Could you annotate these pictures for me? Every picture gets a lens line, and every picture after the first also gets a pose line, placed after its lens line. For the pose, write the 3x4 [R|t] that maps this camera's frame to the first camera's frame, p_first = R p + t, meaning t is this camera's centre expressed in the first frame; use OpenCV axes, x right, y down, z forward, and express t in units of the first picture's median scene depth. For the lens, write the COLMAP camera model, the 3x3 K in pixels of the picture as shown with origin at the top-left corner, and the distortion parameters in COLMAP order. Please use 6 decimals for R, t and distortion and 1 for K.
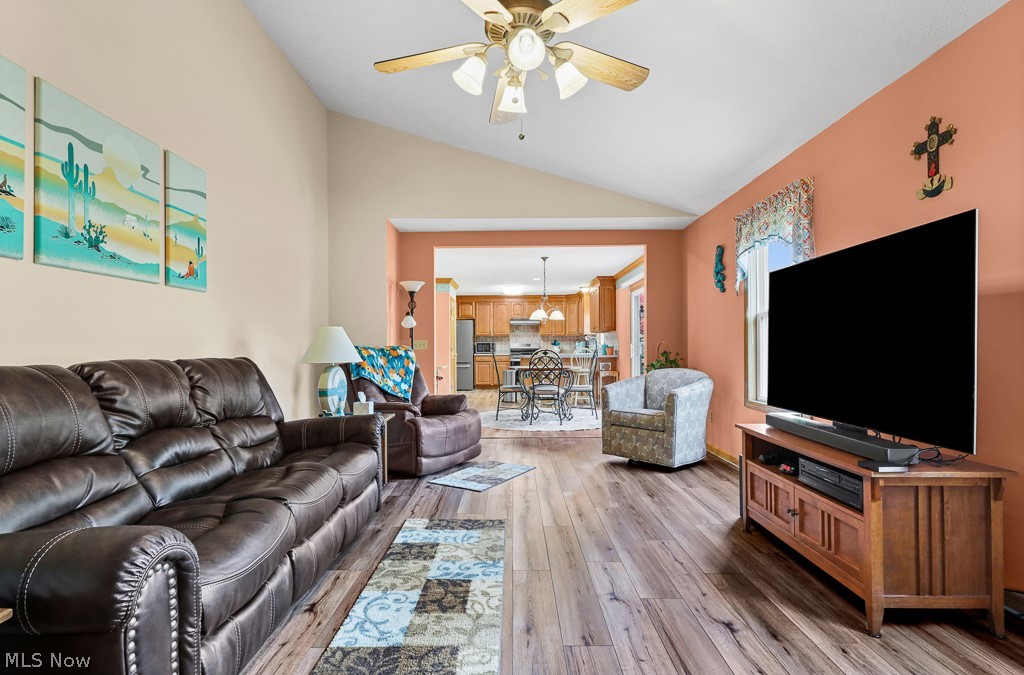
lens RADIAL K [[506.9, 0, 512.1], [0, 506.9, 342.6], [0, 0, 1]] dist [0.002535, 0.000078]
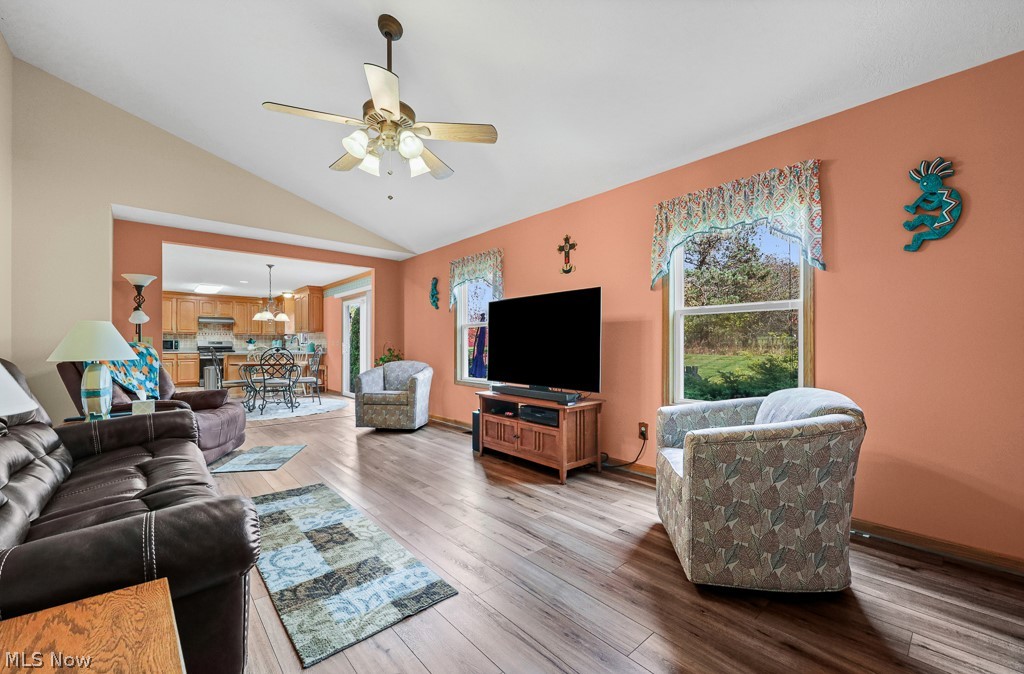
lens RADIAL K [[406.2, 0, 512.0], [0, 406.2, 337.0], [0, 0, 1]] dist [-0.001057, -0.000227]
pose [[0.740263, 0.019789, 0.672026, -0.309434], [-0.011254, 0.999791, -0.017044, 0.001320], [-0.672223, 0.005054, 0.740331, -0.050207]]
